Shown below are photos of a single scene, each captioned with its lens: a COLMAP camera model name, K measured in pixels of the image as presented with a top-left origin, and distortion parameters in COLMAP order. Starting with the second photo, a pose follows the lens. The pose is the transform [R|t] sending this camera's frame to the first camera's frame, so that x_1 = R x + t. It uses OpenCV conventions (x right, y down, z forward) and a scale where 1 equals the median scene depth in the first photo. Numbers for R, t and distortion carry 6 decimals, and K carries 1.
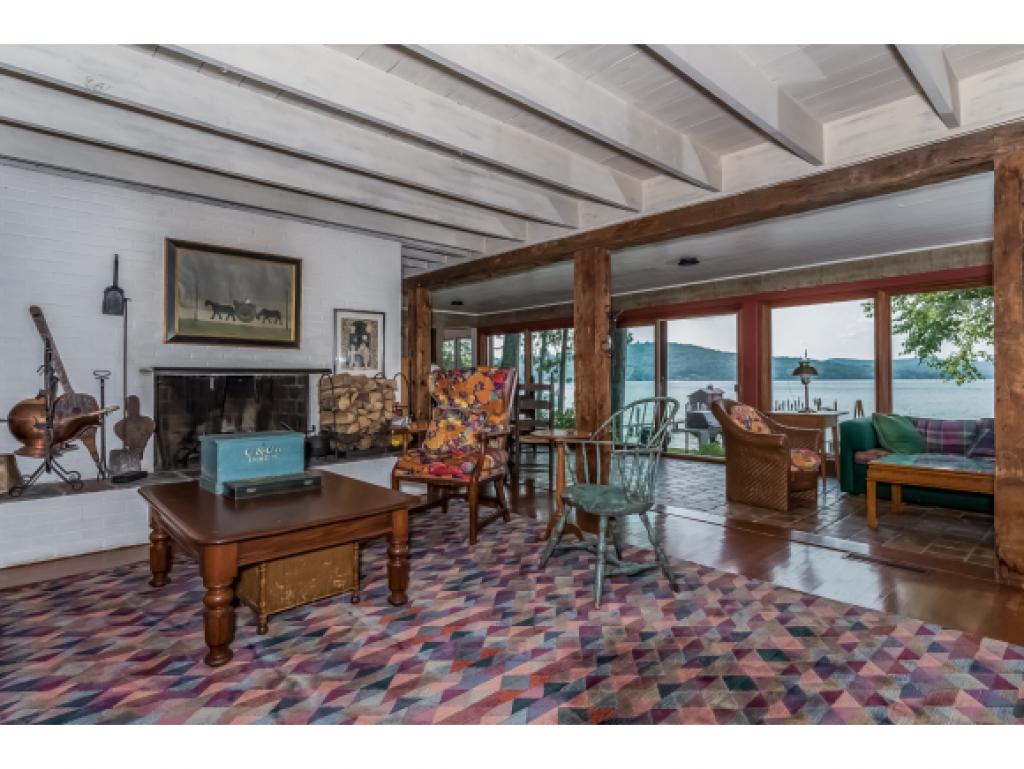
lens RADIAL K [[520.5, 0, 503.4], [0, 520.5, 383.0], [0, 0, 1]] dist [-0.000046, -0.001793]
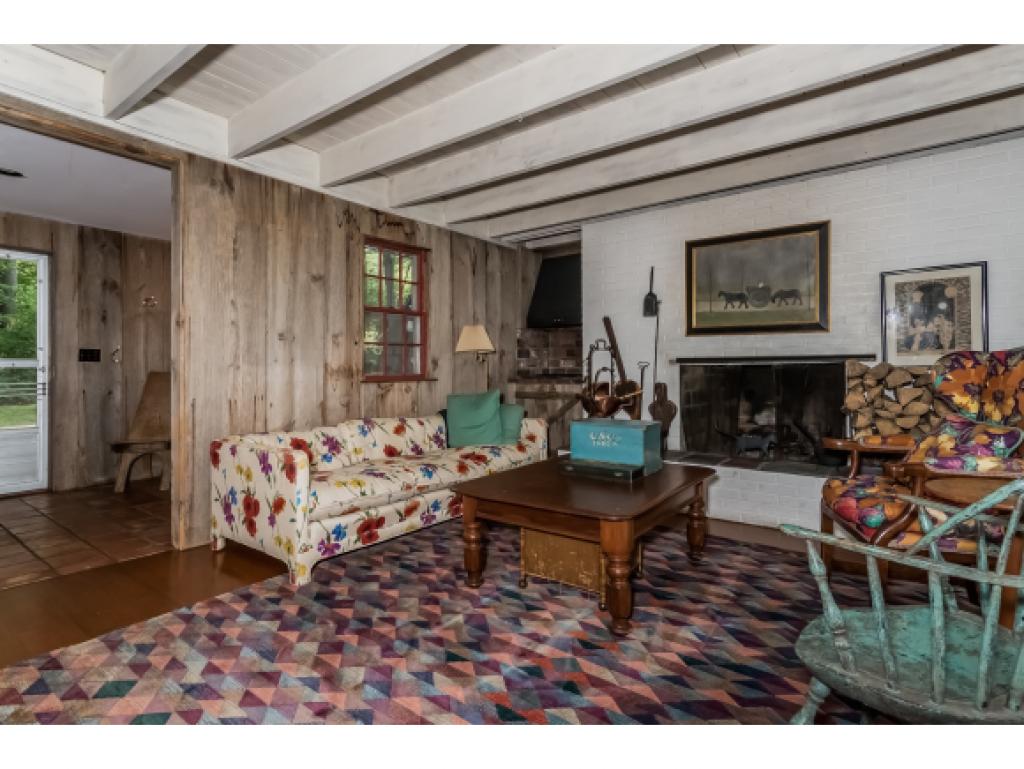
lens RADIAL K [[520.5, 0, 503.7], [0, 520.5, 373.6], [0, 0, 1]] dist [-0.000046, -0.001793]
pose [[0.186420, 0.008821, -0.982431, 0.388314], [-0.002253, 0.999961, 0.008551, -0.005653], [0.982468, 0.000620, 0.186432, 0.424344]]
